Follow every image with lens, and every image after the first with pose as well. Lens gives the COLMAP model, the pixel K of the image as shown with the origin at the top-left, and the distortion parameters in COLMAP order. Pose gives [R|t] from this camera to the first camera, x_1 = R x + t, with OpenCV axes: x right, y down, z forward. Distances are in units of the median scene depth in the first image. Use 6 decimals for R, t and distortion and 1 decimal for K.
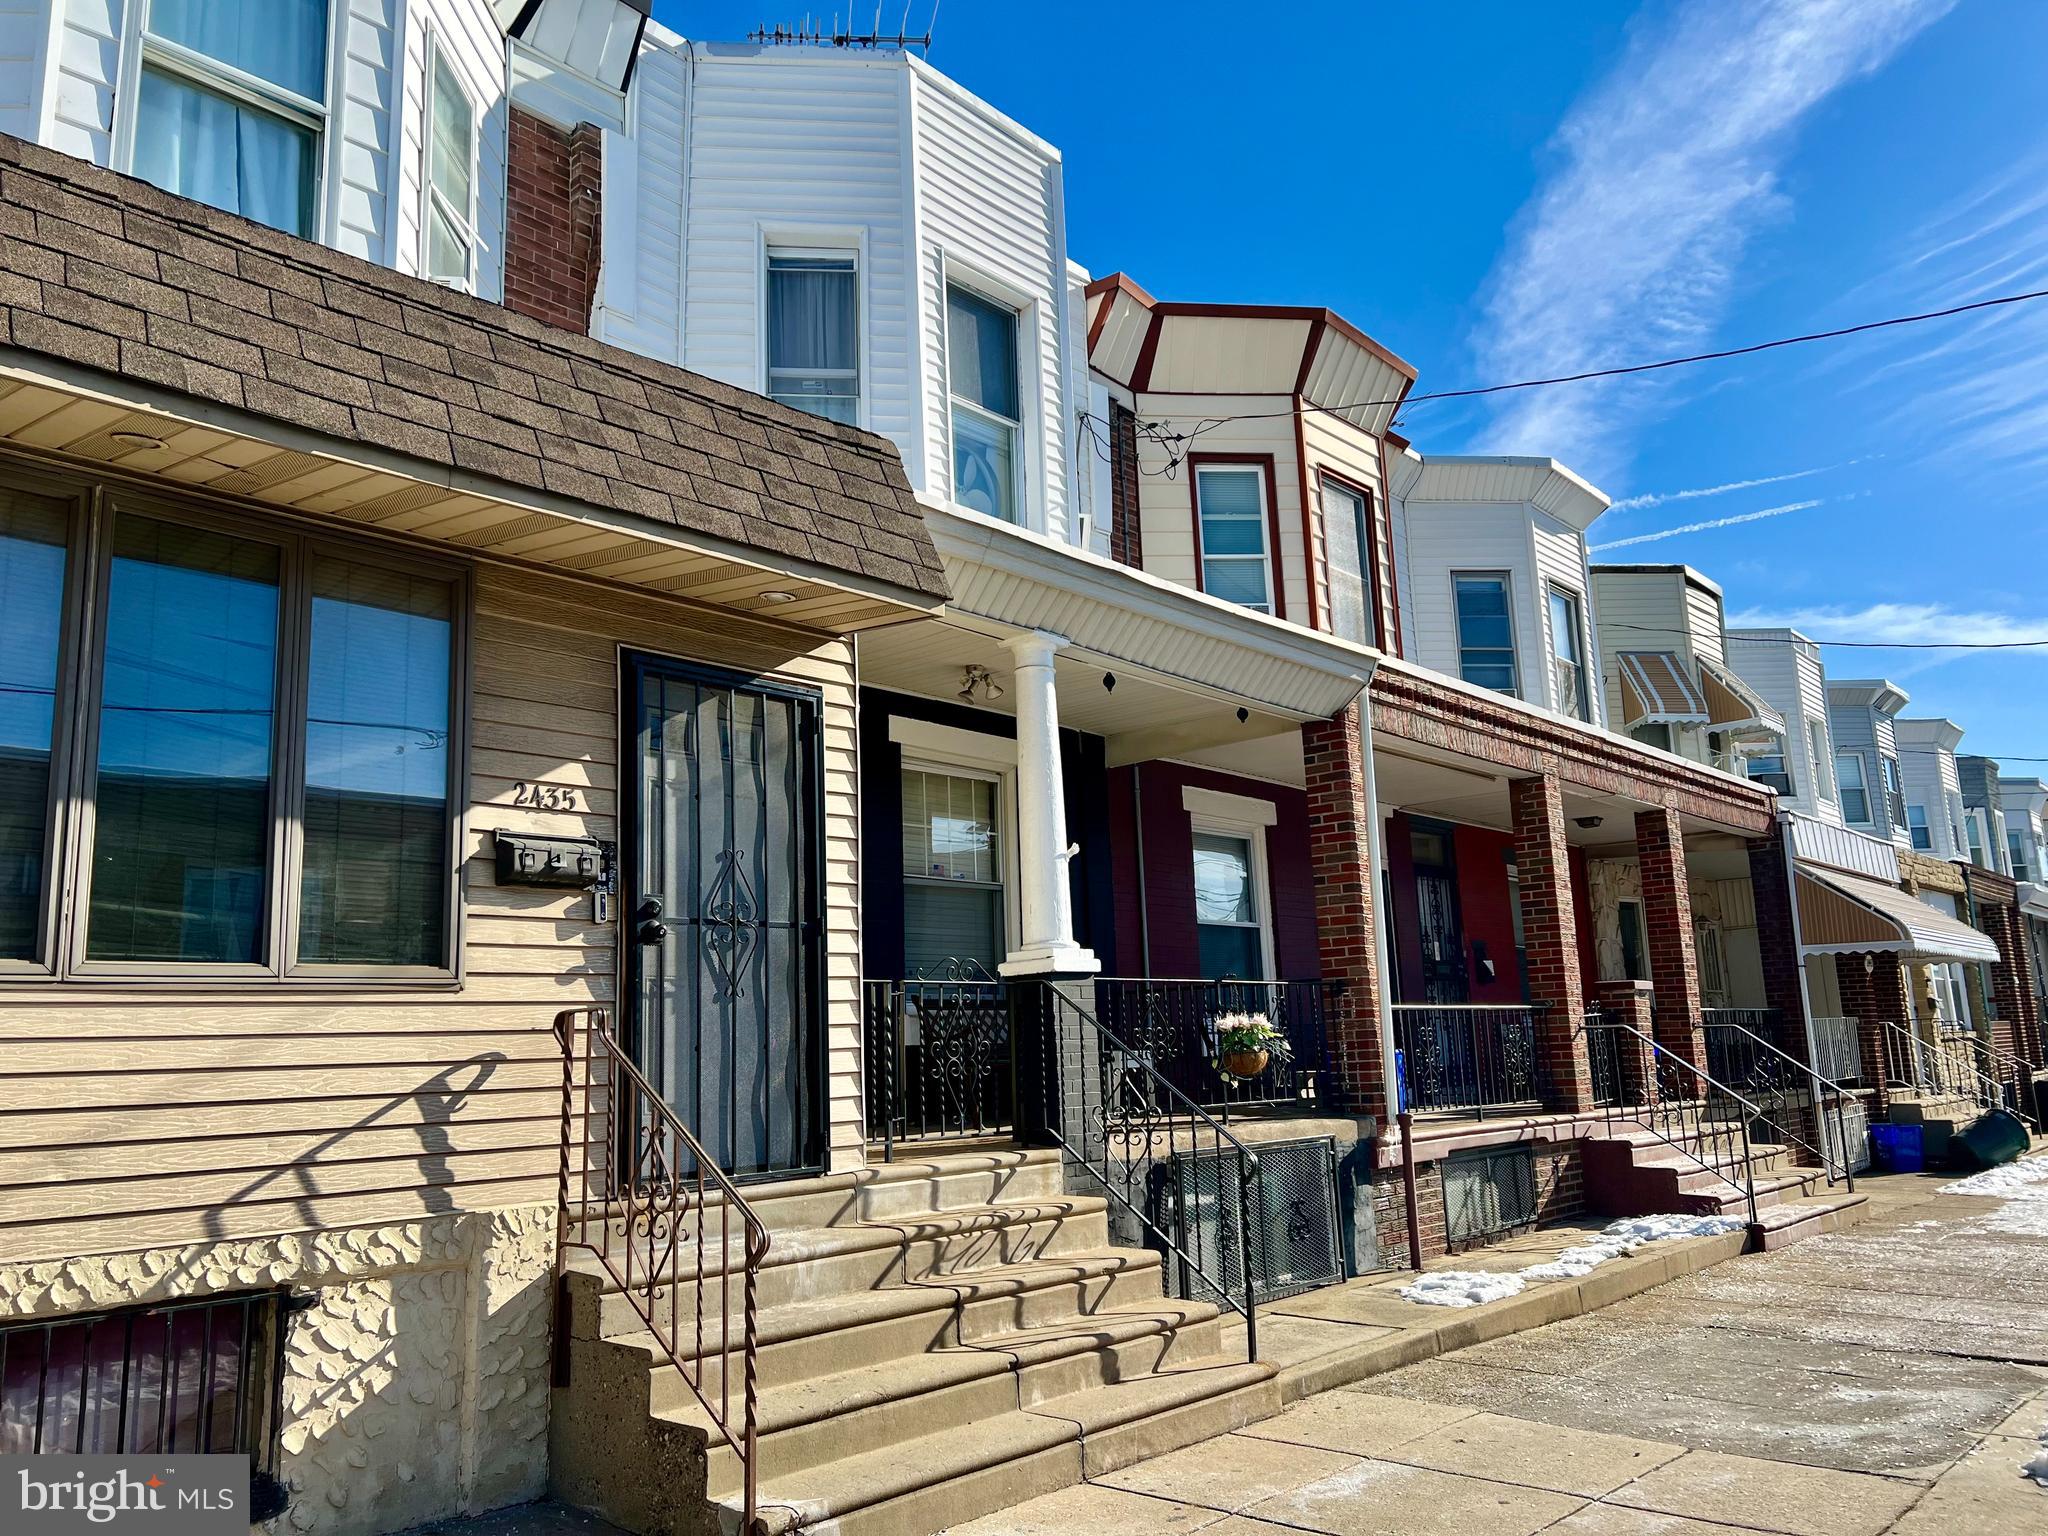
lens RADIAL K [[1526.0, 0, 1035.9], [0, 1526.0, 763.8], [0, 0, 1]] dist [0.062241, -0.064265]
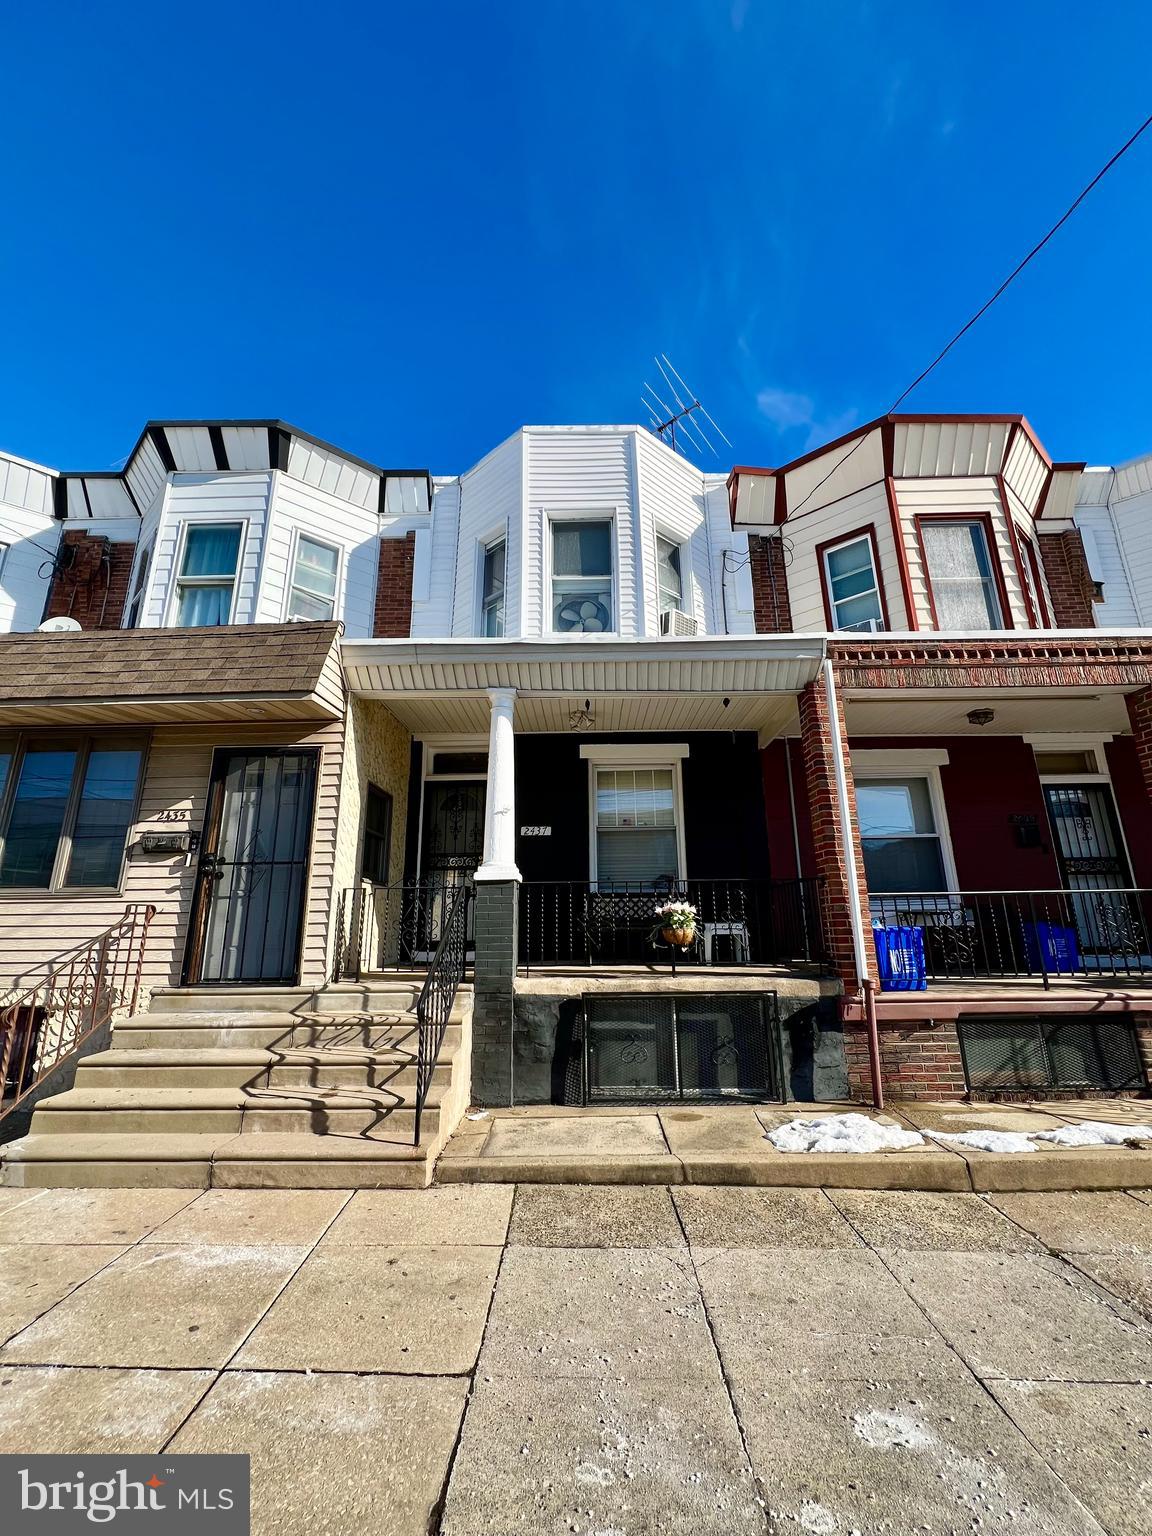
lens RADIAL K [[612.4, 0, 580.2], [0, 612.4, 765.9], [0, 0, 1]] dist [-0.000966, 0.000352]
pose [[0.654736, -0.158699, -0.739010, 0.637294], [0.130242, 0.986773, -0.096516, 0.093037], [0.744552, -0.033057, 0.666745, 0.641161]]
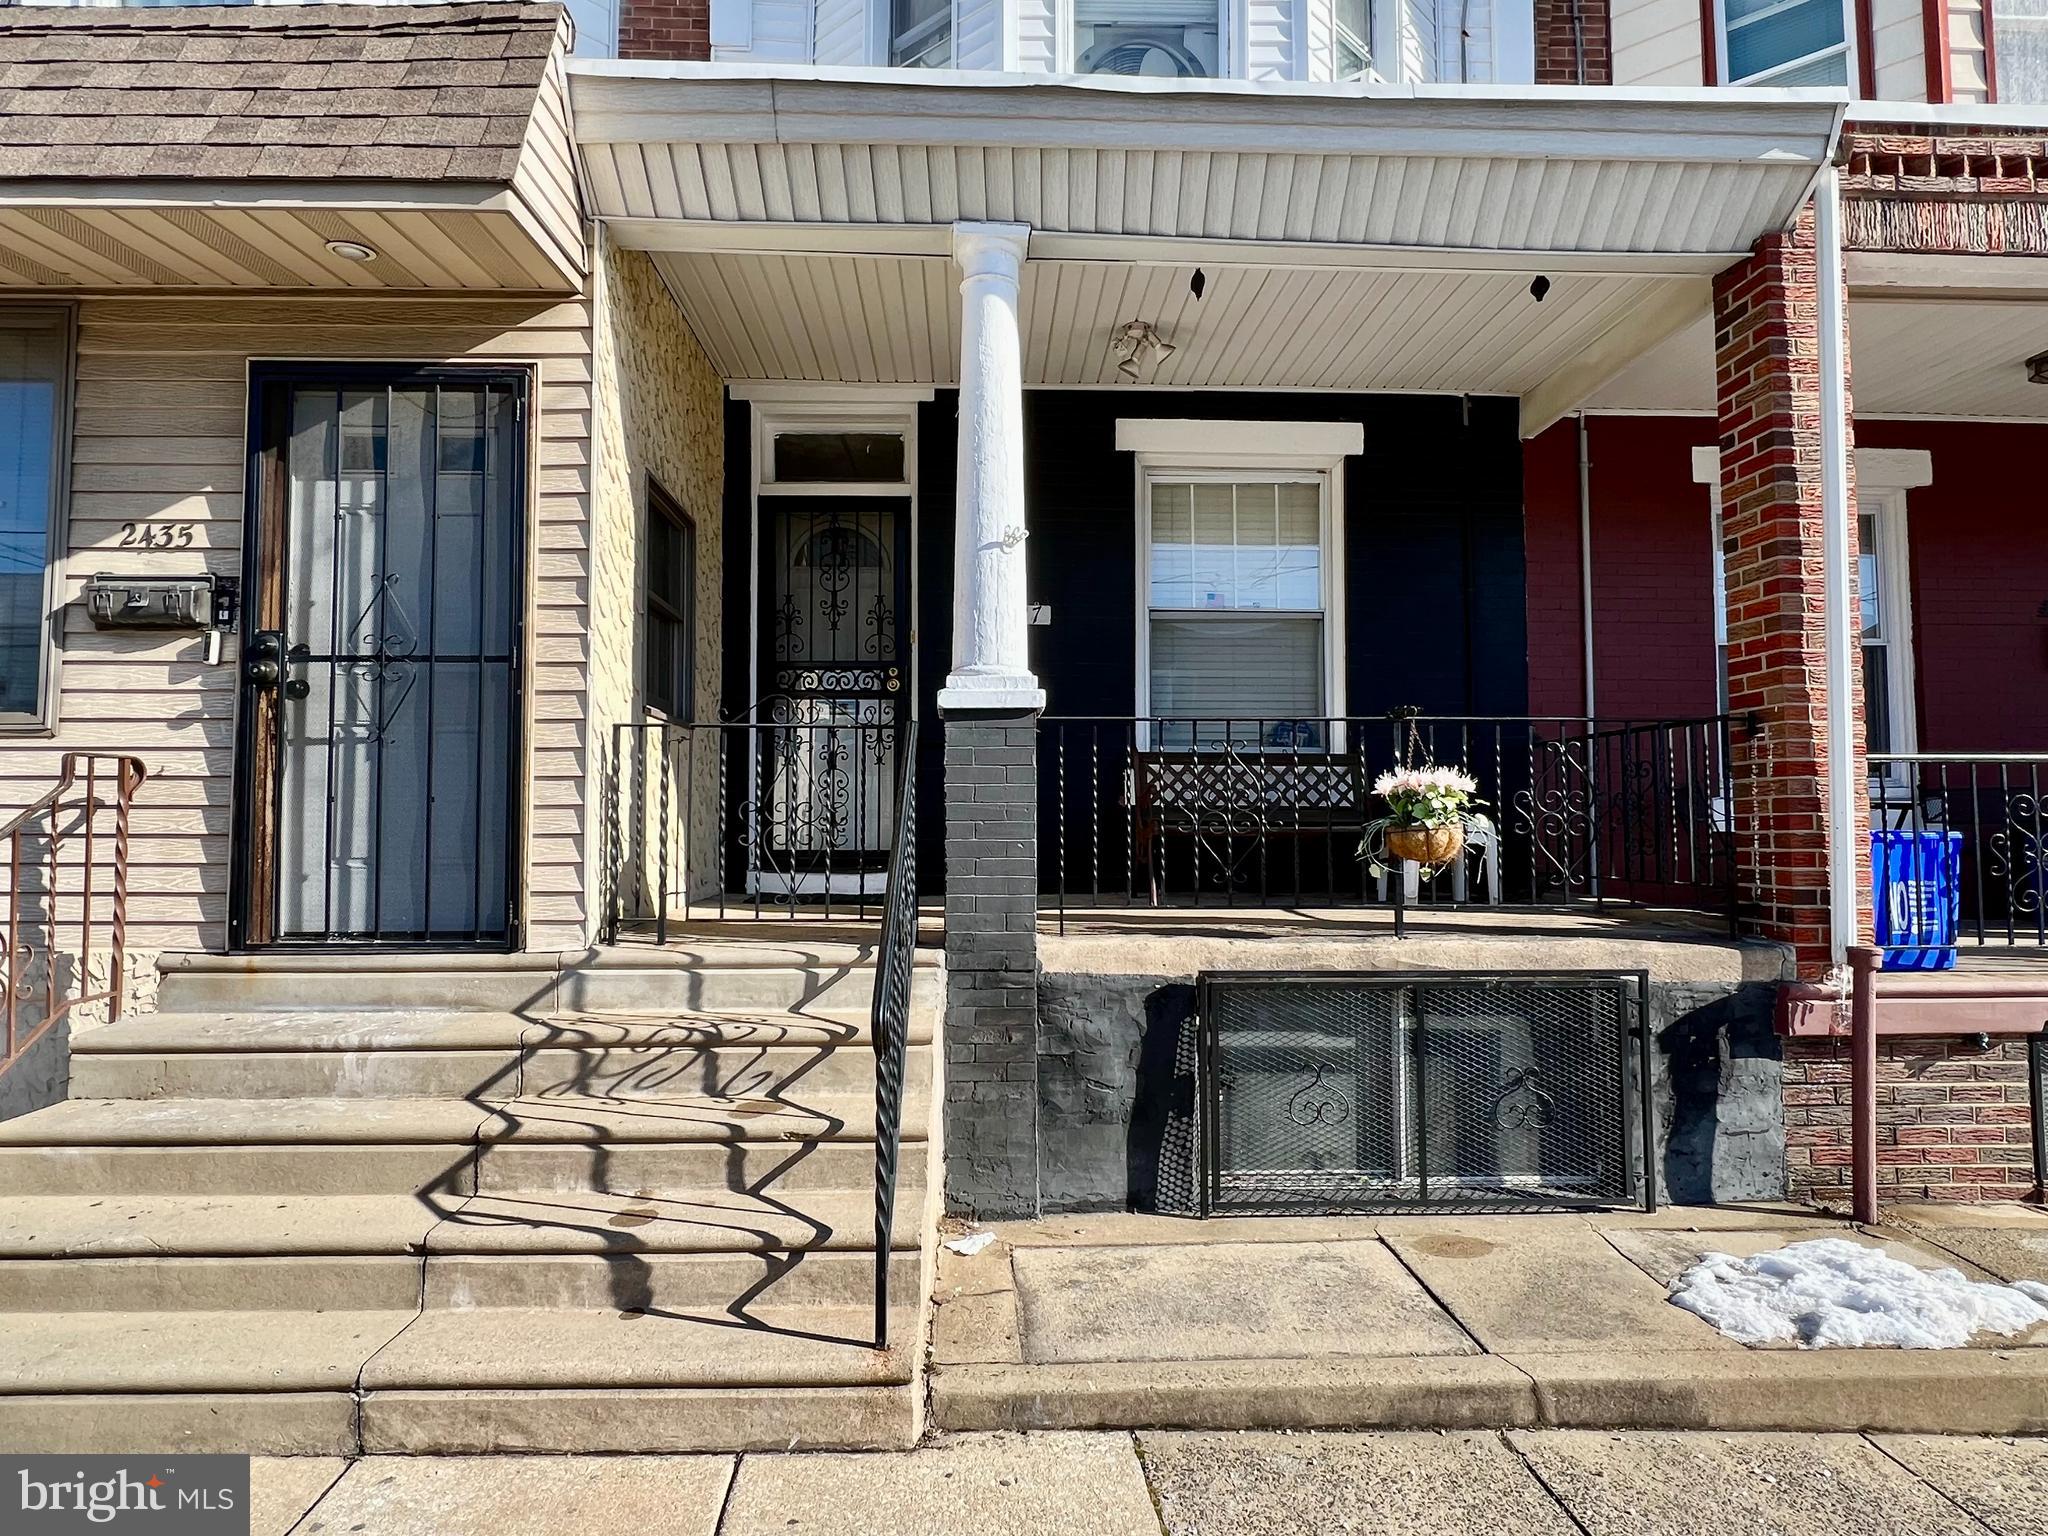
lens RADIAL K [[1115.5, 0, 1009.4], [0, 1115.5, 770.2], [0, 0, 1]] dist [0.000183, -0.000788]
pose [[0.686525, 0.003649, -0.727097, 0.418997], [0.112216, 0.987475, 0.110910, 0.113221], [0.718394, -0.157735, 0.677517, 0.679488]]
